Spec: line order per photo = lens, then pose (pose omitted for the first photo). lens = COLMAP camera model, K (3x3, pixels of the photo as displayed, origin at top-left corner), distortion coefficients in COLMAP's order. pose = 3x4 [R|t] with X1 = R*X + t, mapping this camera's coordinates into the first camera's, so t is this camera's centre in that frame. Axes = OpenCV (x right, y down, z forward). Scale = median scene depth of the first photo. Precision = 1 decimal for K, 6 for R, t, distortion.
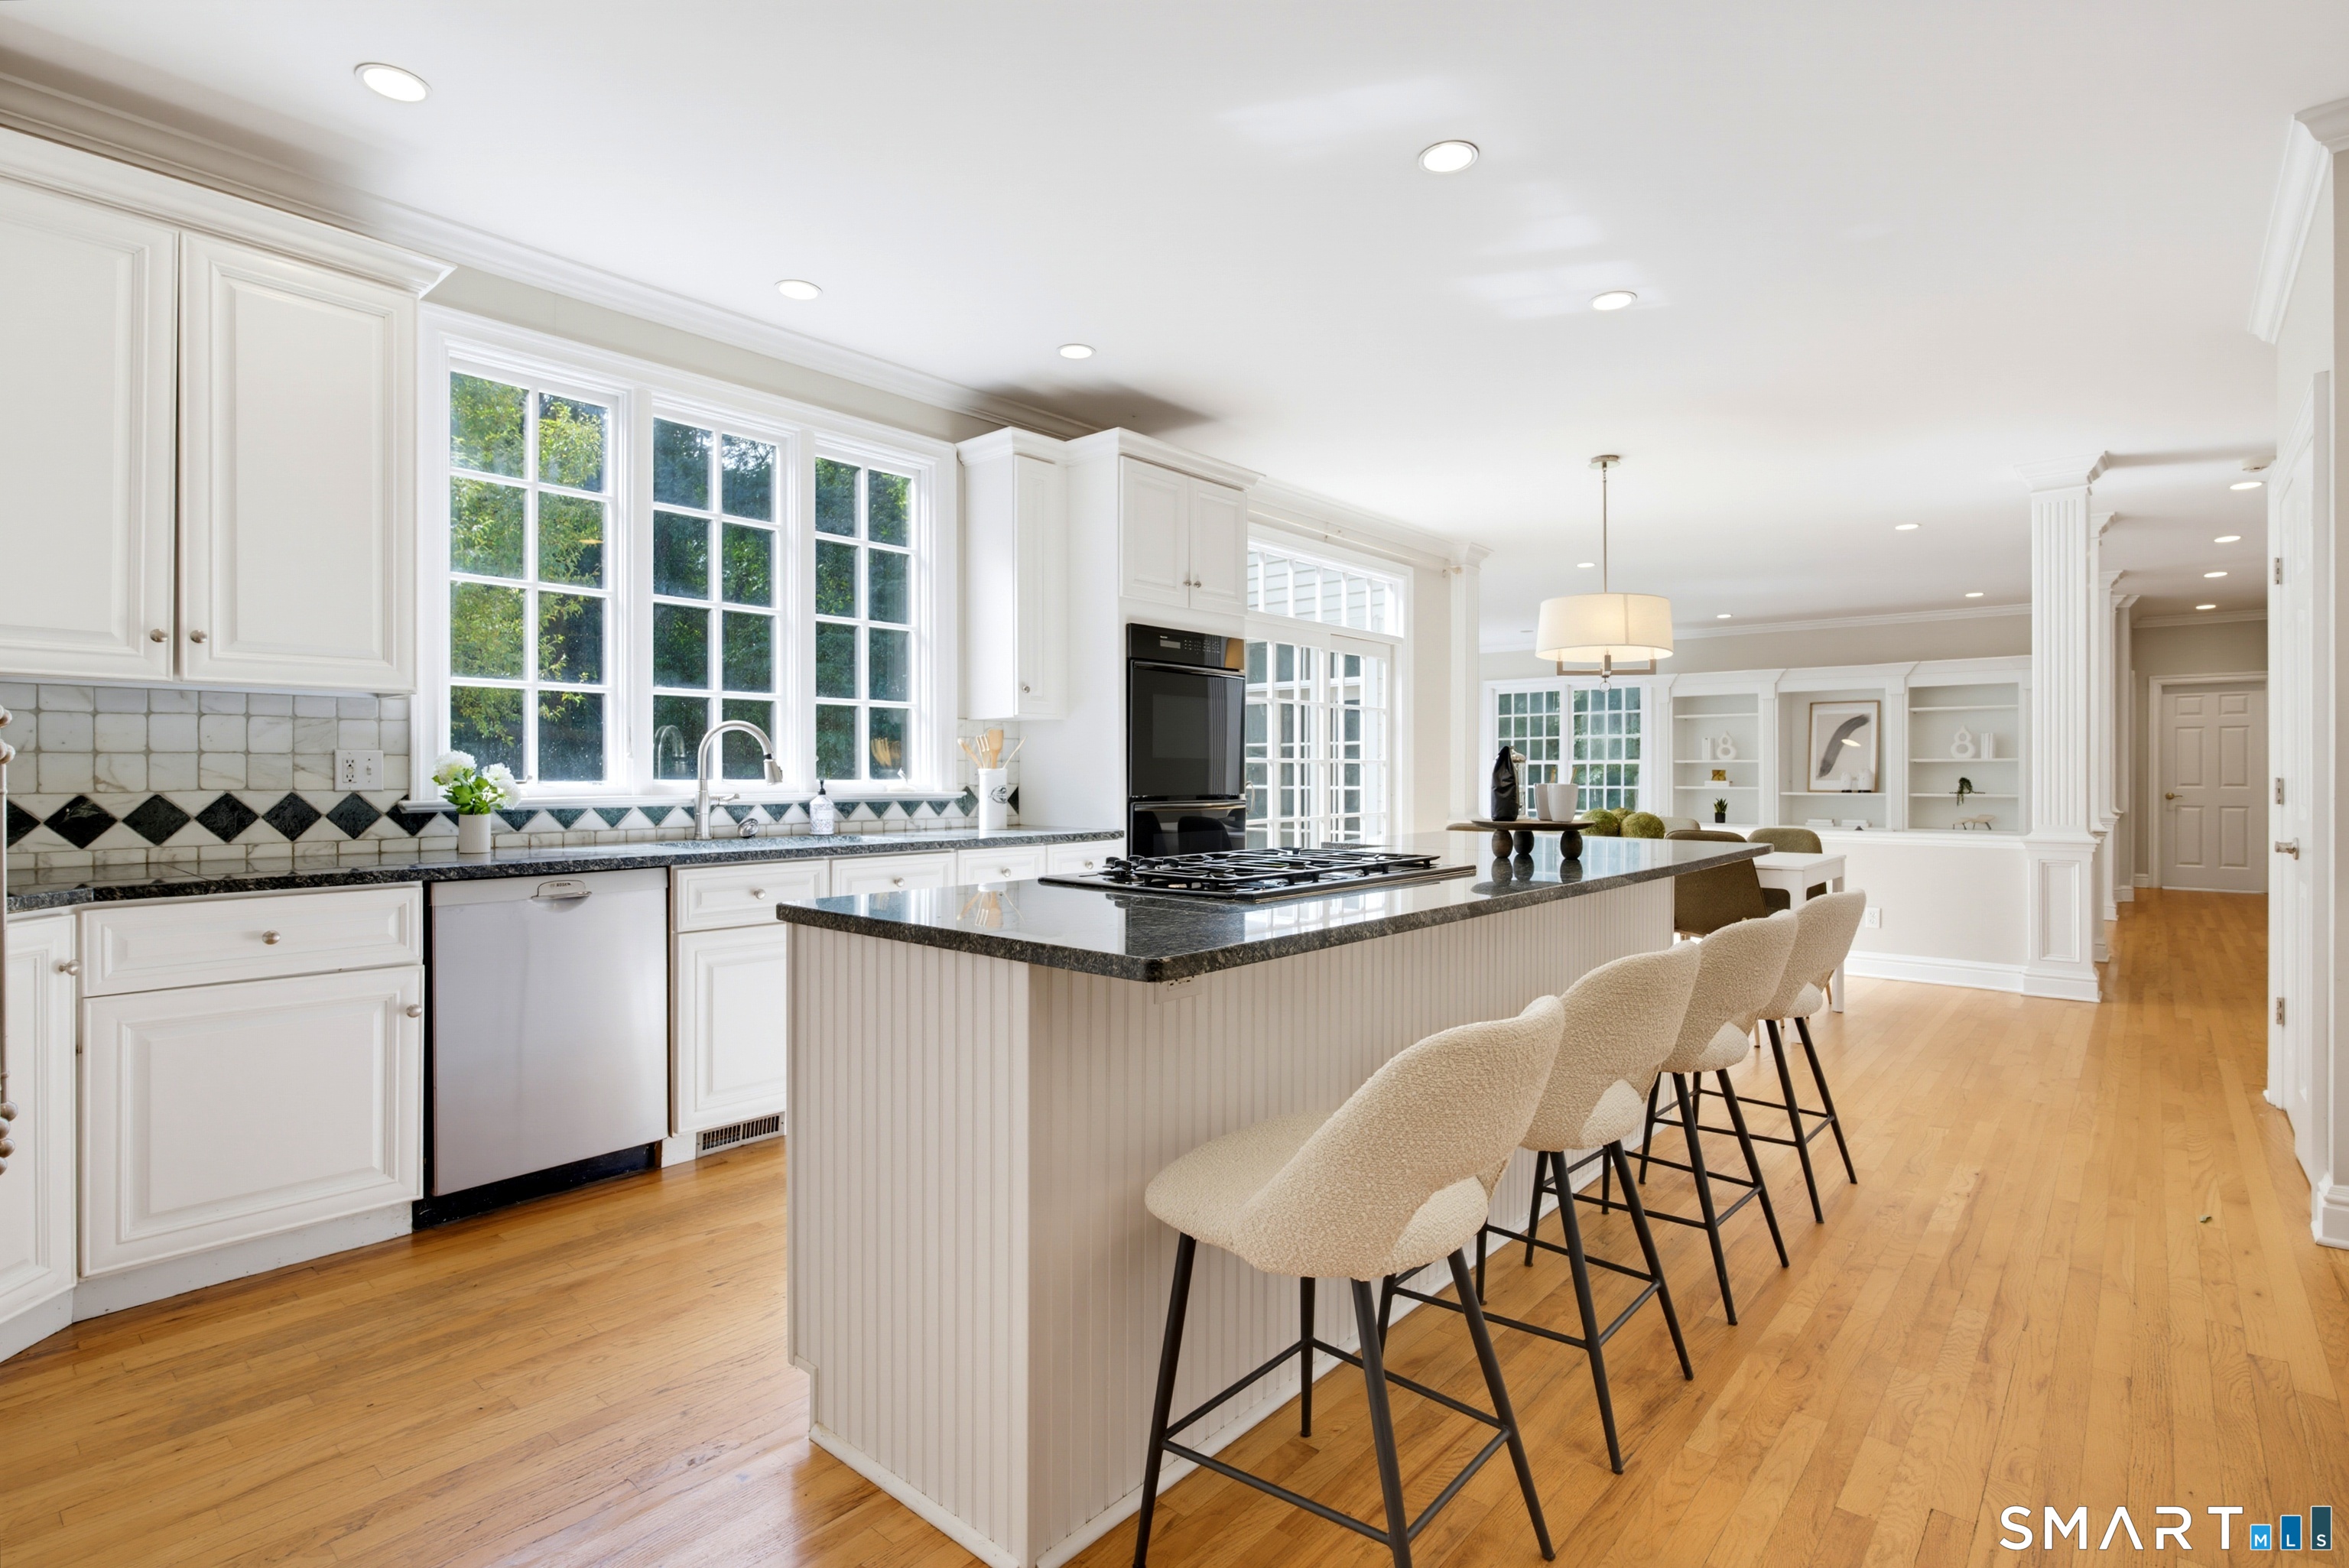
lens RADIAL K [[1138.0, 0, 1161.0], [0, 1138.0, 774.4], [0, 0, 1]] dist [-0.013599, -0.001213]
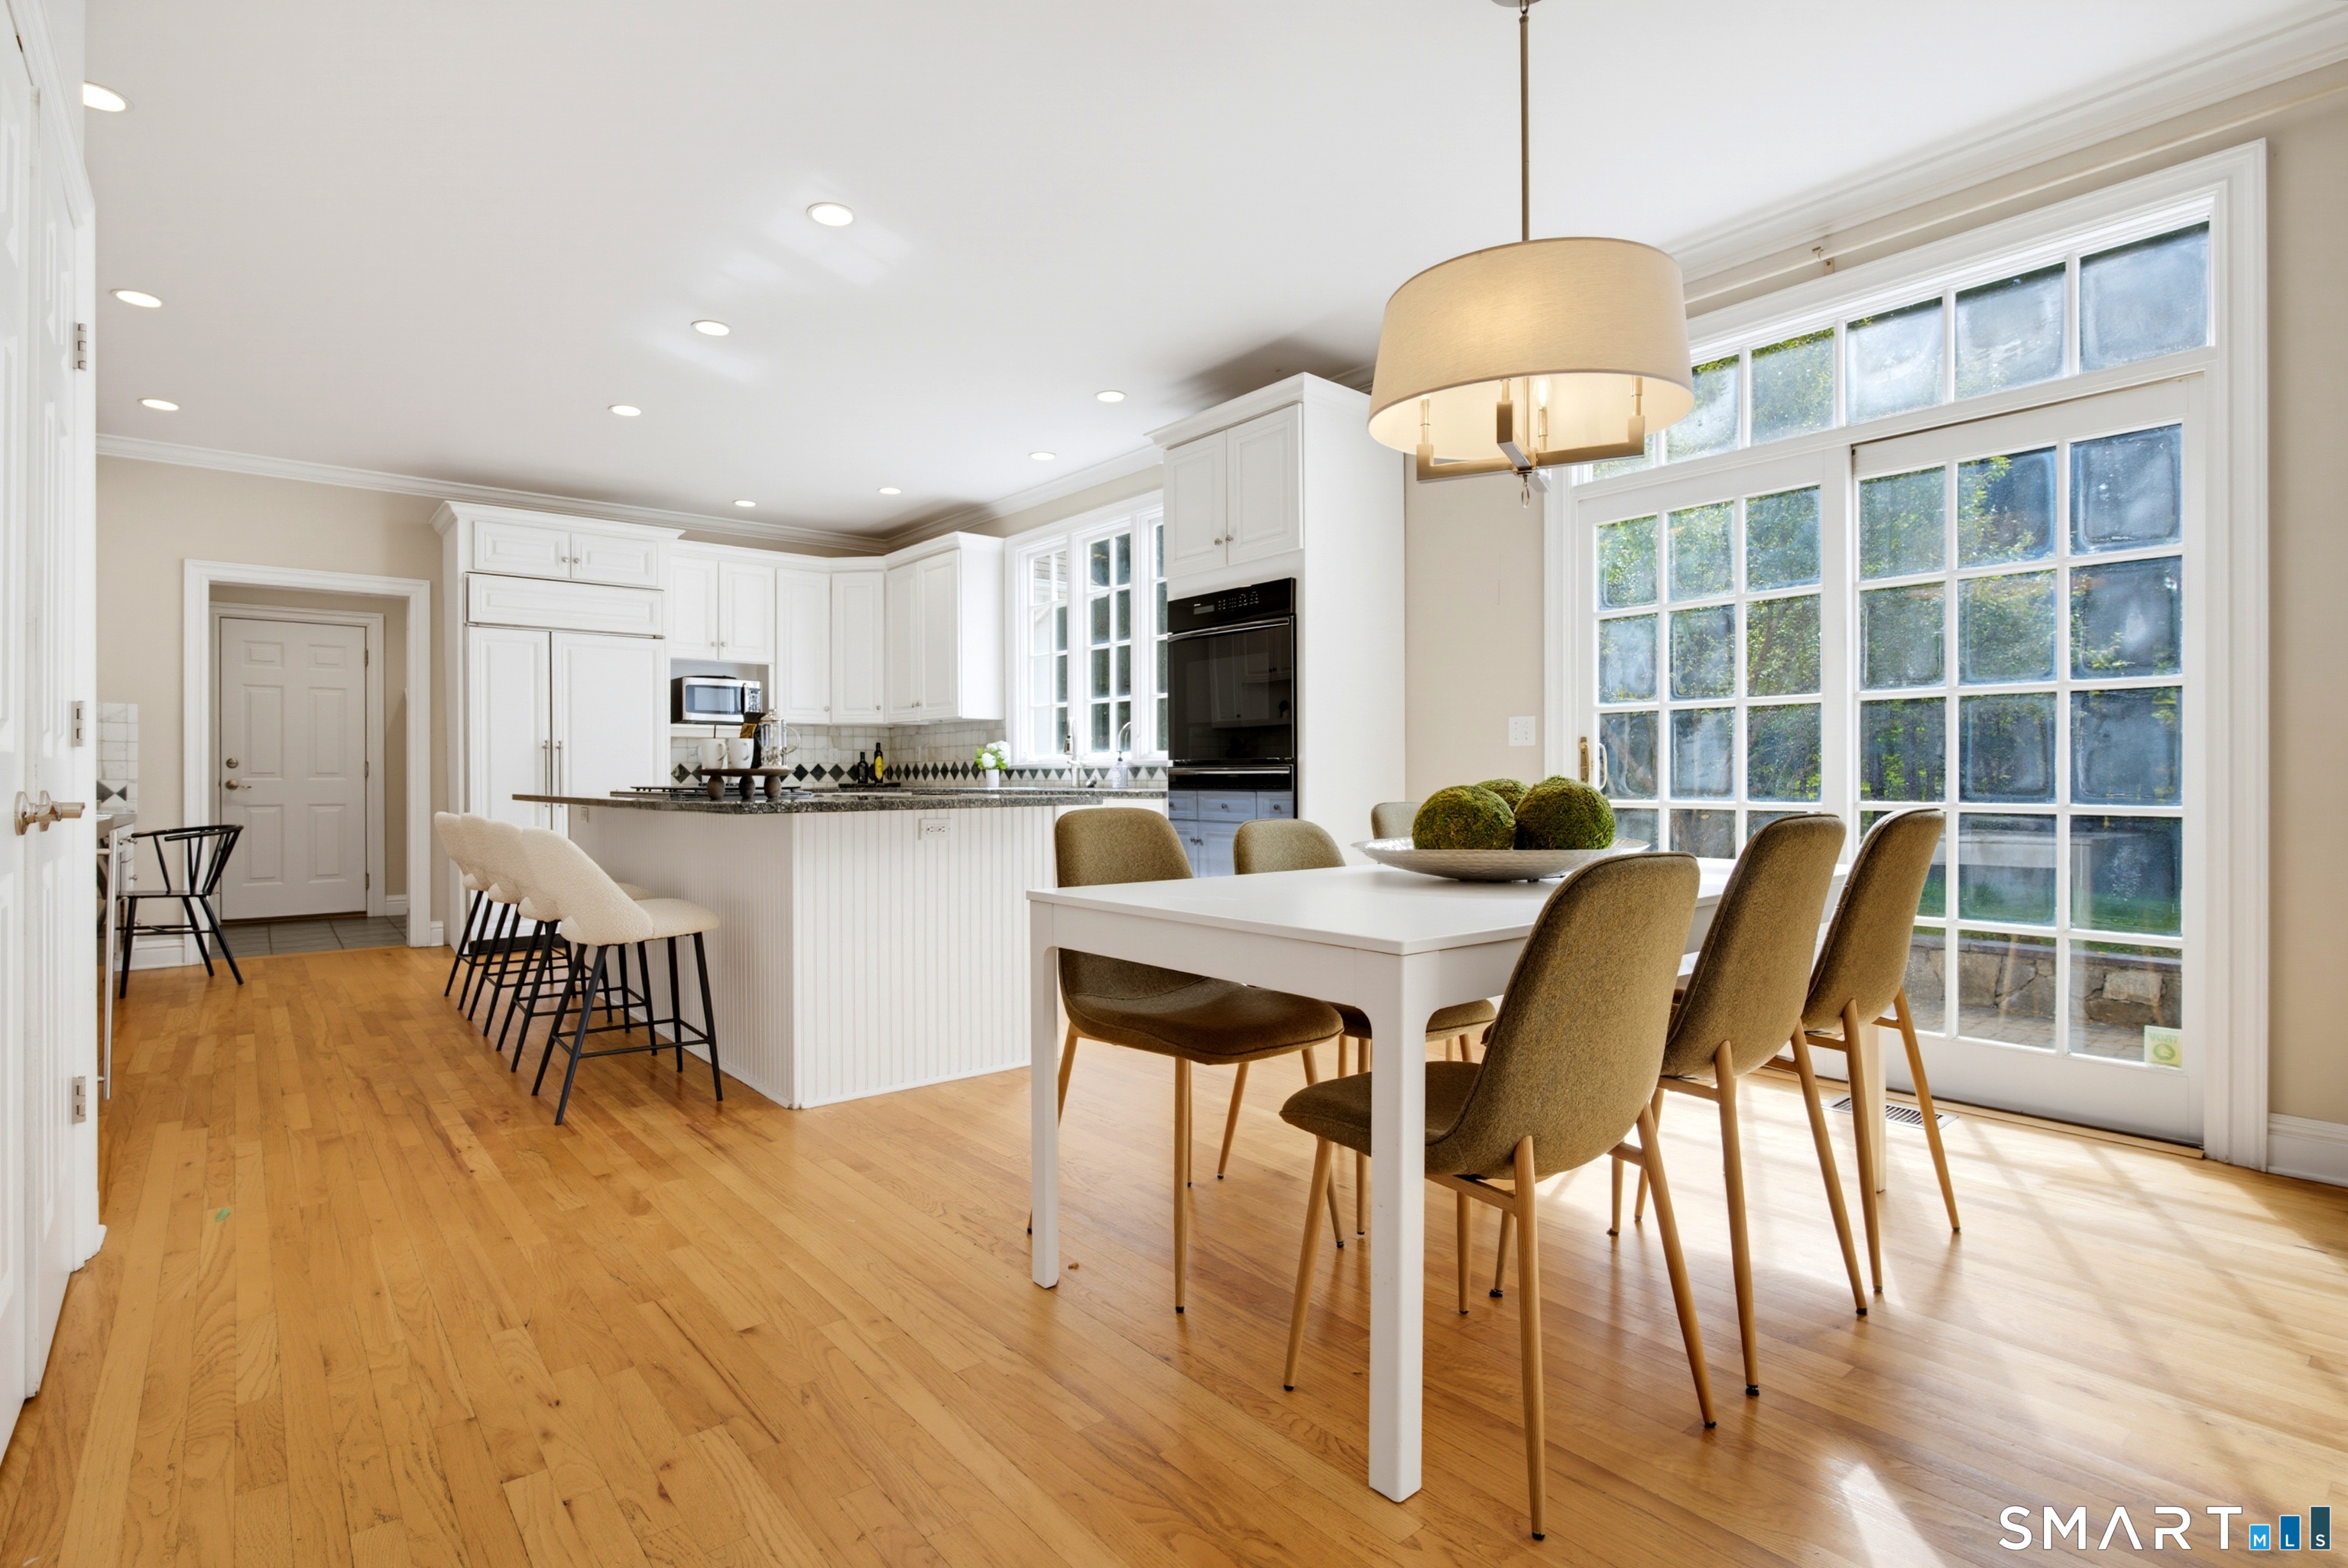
lens RADIAL K [[1137.5, 0, 1168.4], [0, 1137.5, 782.6], [0, 0, 1]] dist [-0.013599, -0.001213]
pose [[-0.158187, 0.006598, -0.987387, 0.932794], [0.007861, 0.999954, 0.005423, 0.030946], [0.987378, -0.006904, -0.158232, 1.038917]]
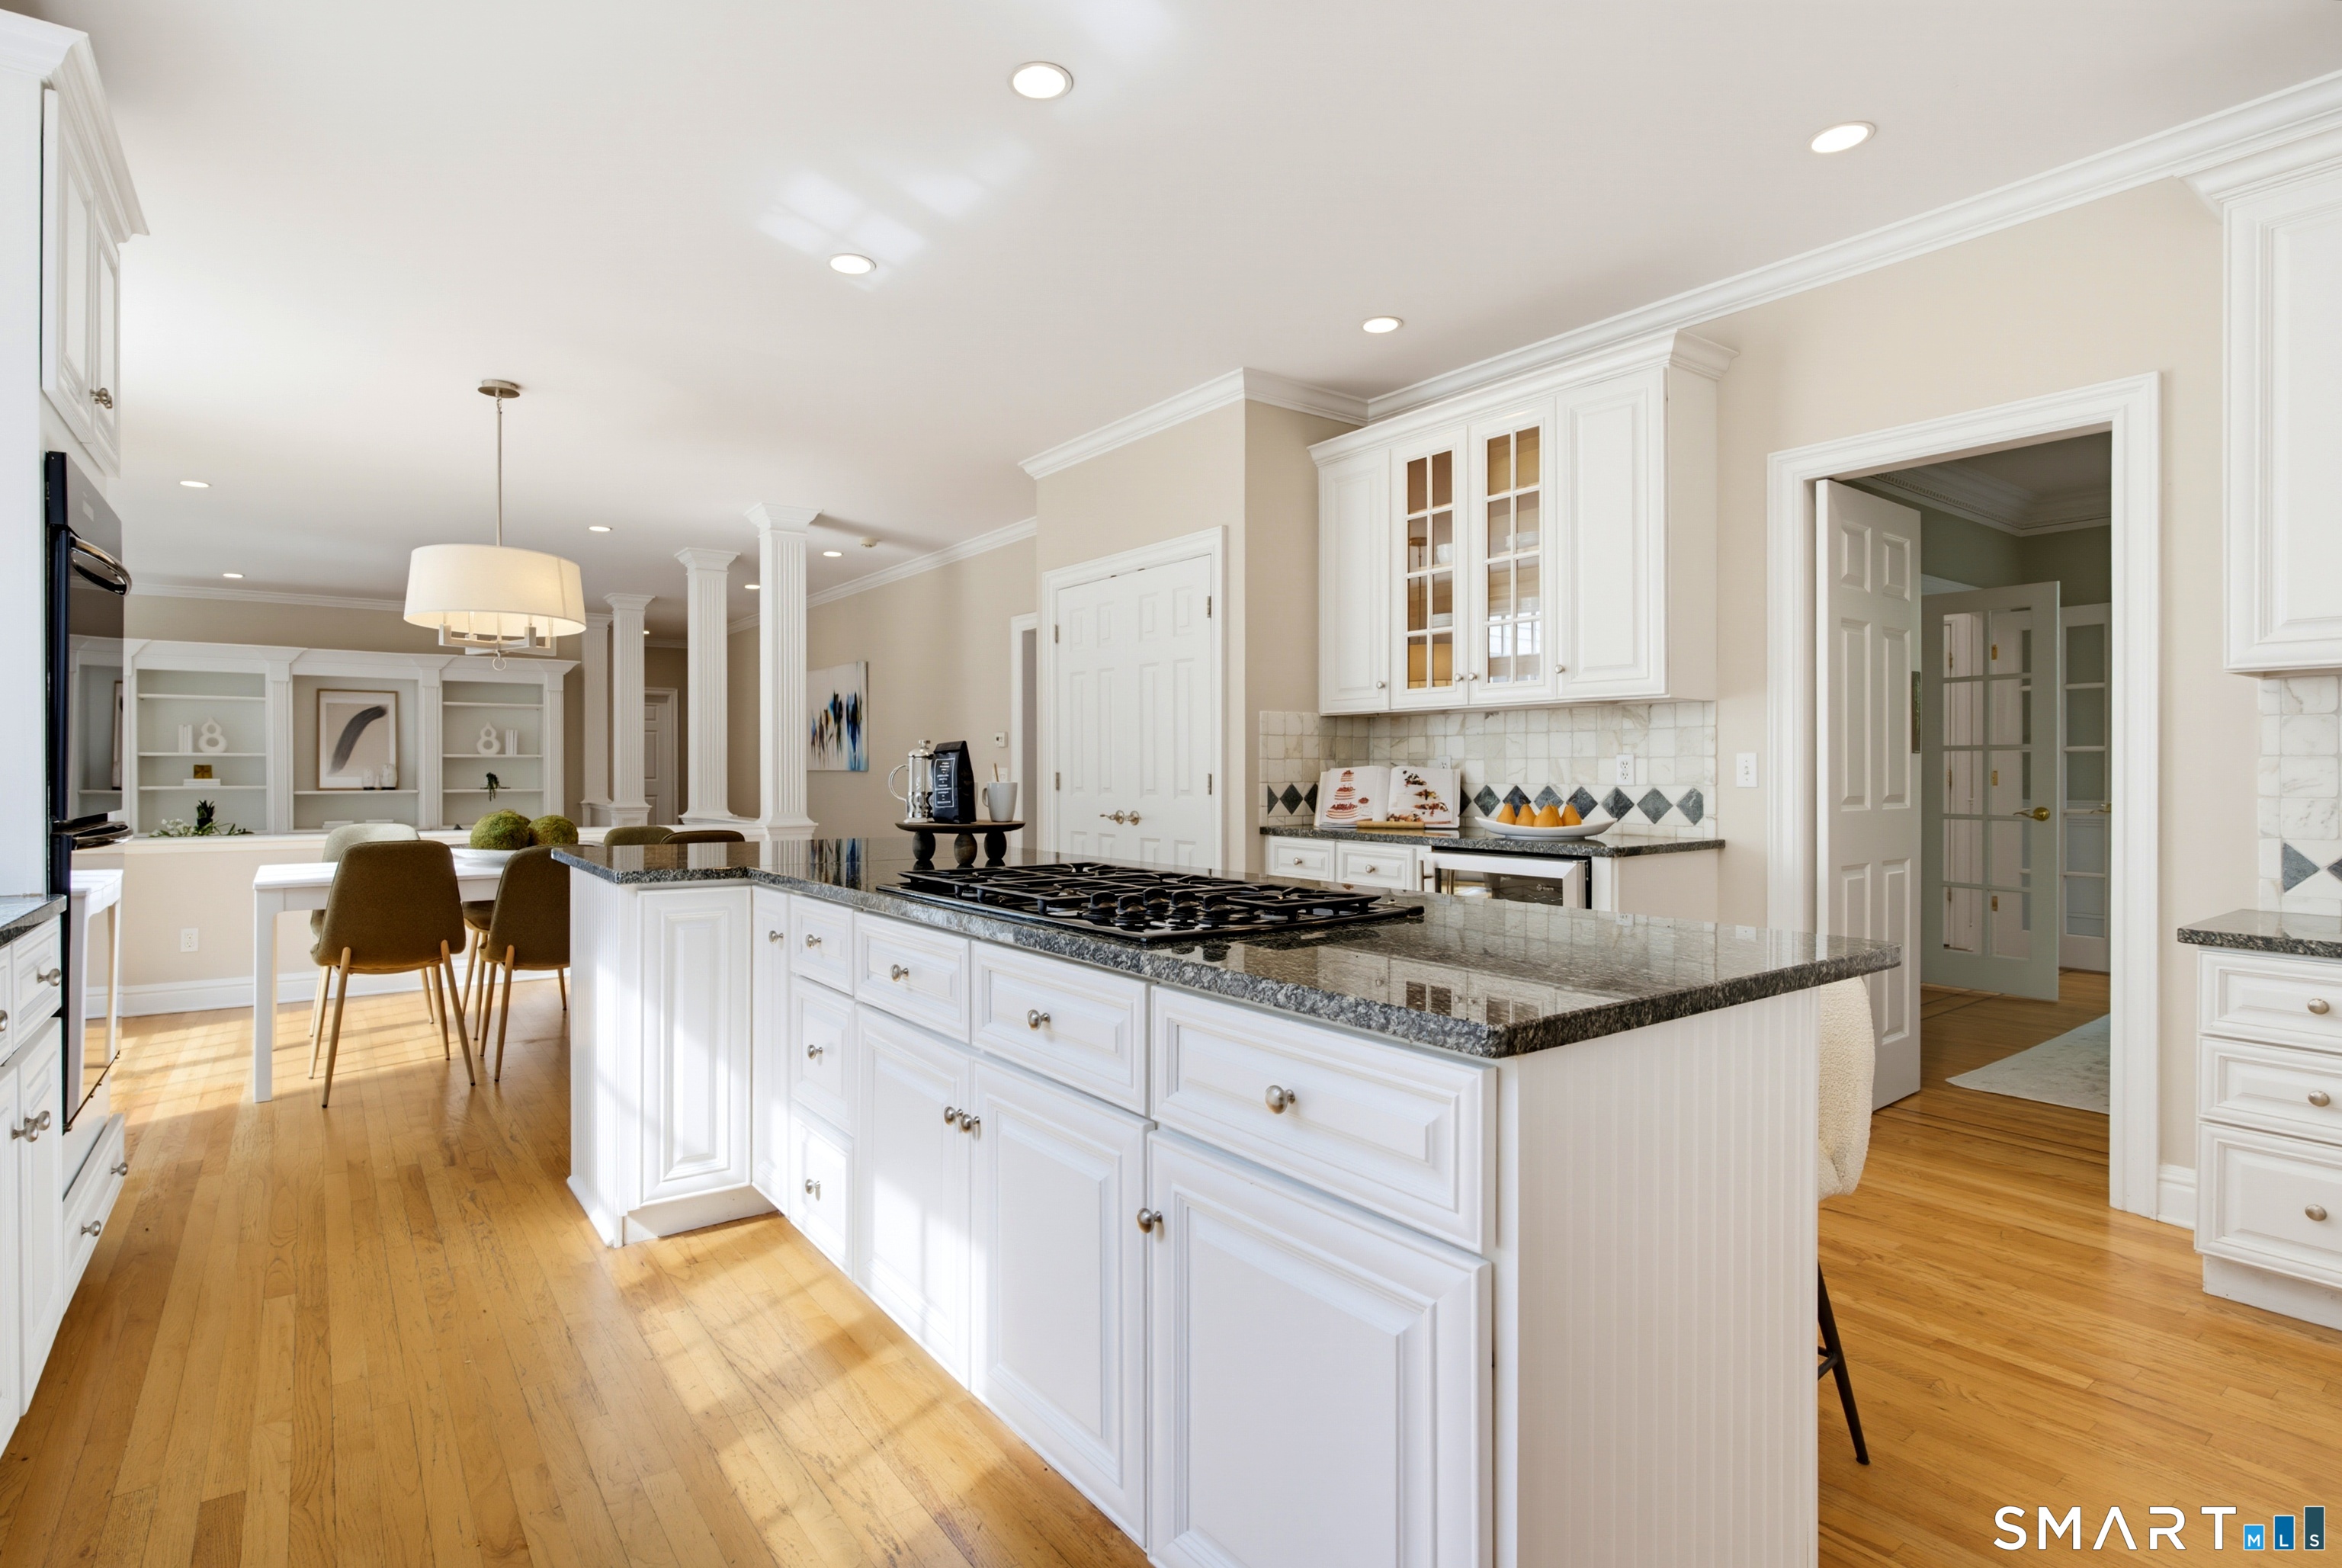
lens RADIAL K [[1134.6, 0, 1161.6], [0, 1134.6, 774.8], [0, 0, 1]] dist [-0.013599, -0.001213]
pose [[0.203475, -0.005919, 0.979062, -0.340473], [0.001189, 0.999982, 0.005799, -0.001751], [-0.979079, -0.000016, 0.203479, 0.411168]]
